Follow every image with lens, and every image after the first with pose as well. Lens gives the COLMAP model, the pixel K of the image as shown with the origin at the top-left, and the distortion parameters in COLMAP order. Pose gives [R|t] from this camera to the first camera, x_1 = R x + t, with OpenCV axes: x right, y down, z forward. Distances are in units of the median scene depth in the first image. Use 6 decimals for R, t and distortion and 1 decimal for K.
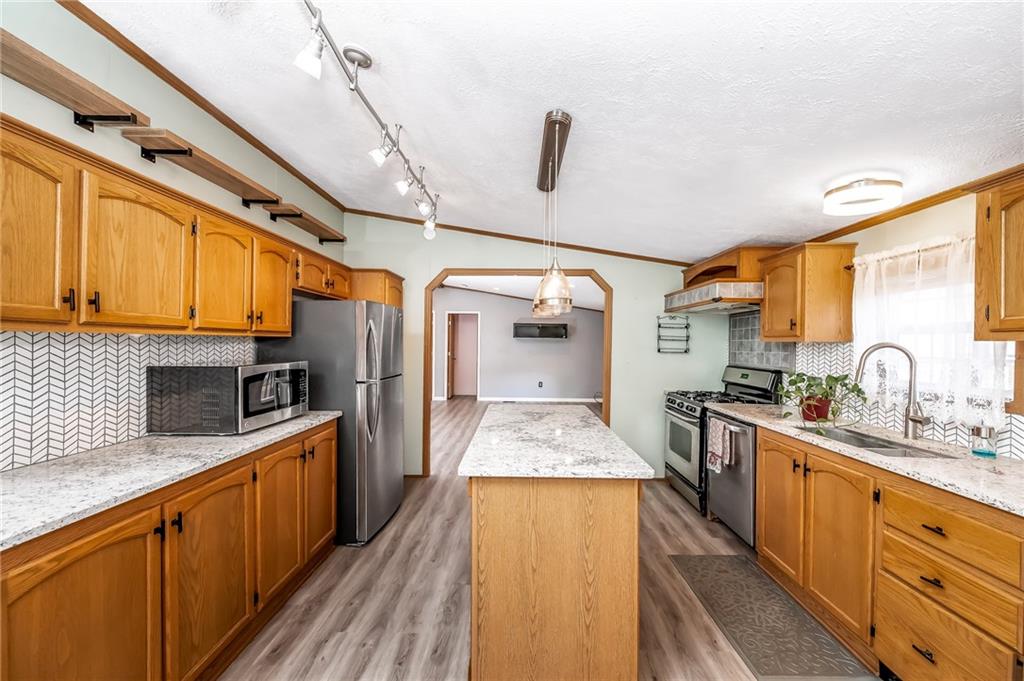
lens RADIAL K [[410.7, 0, 509.7], [0, 410.7, 346.1], [0, 0, 1]] dist [0.003268, 0.000216]
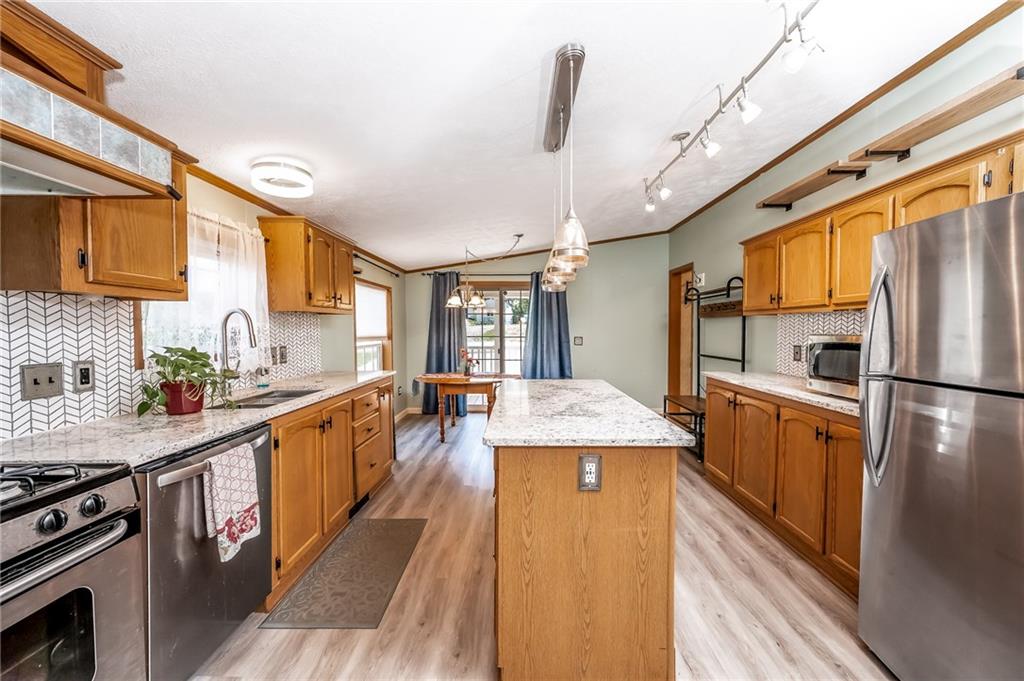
lens RADIAL K [[410.7, 0, 513.9], [0, 410.7, 340.5], [0, 0, 1]] dist [0.003268, 0.000216]
pose [[-0.999953, -0.009548, -0.001753, 0.218436], [-0.009601, 0.999407, 0.033067, 0.033408], [0.001436, 0.033082, -0.999452, 2.109453]]
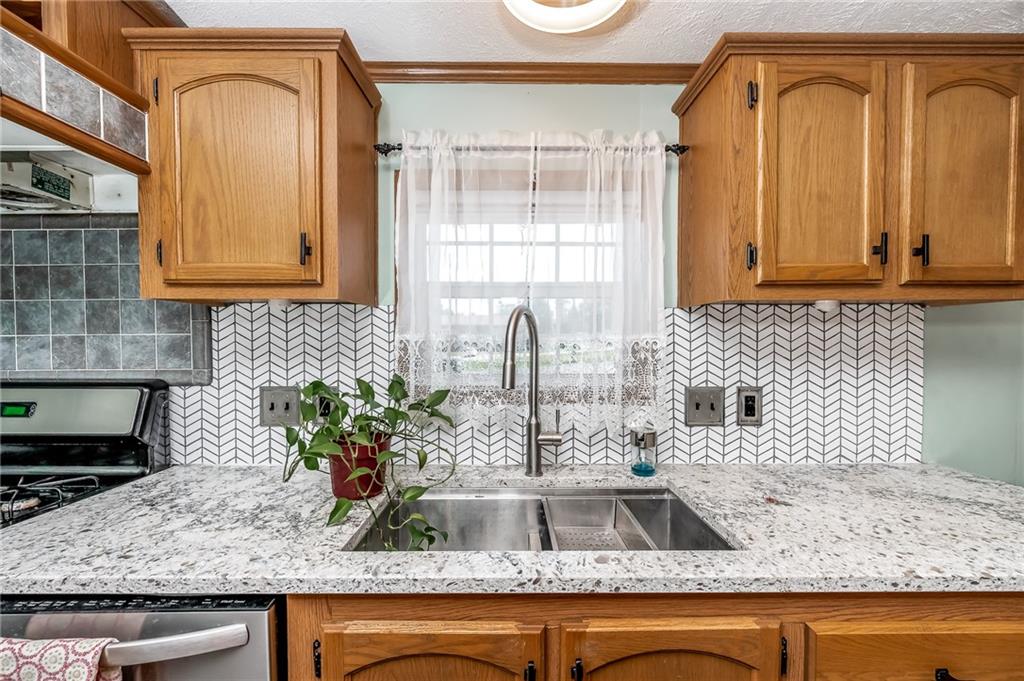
lens RADIAL K [[410.7, 0, 511.1], [0, 410.7, 350.5], [0, 0, 1]] dist [0.003268, 0.000216]
pose [[-0.023647, -0.030066, 0.999268, 0.409880], [0.006580, 0.999521, 0.030229, 0.034139], [-0.999699, 0.007290, -0.023438, 1.058751]]
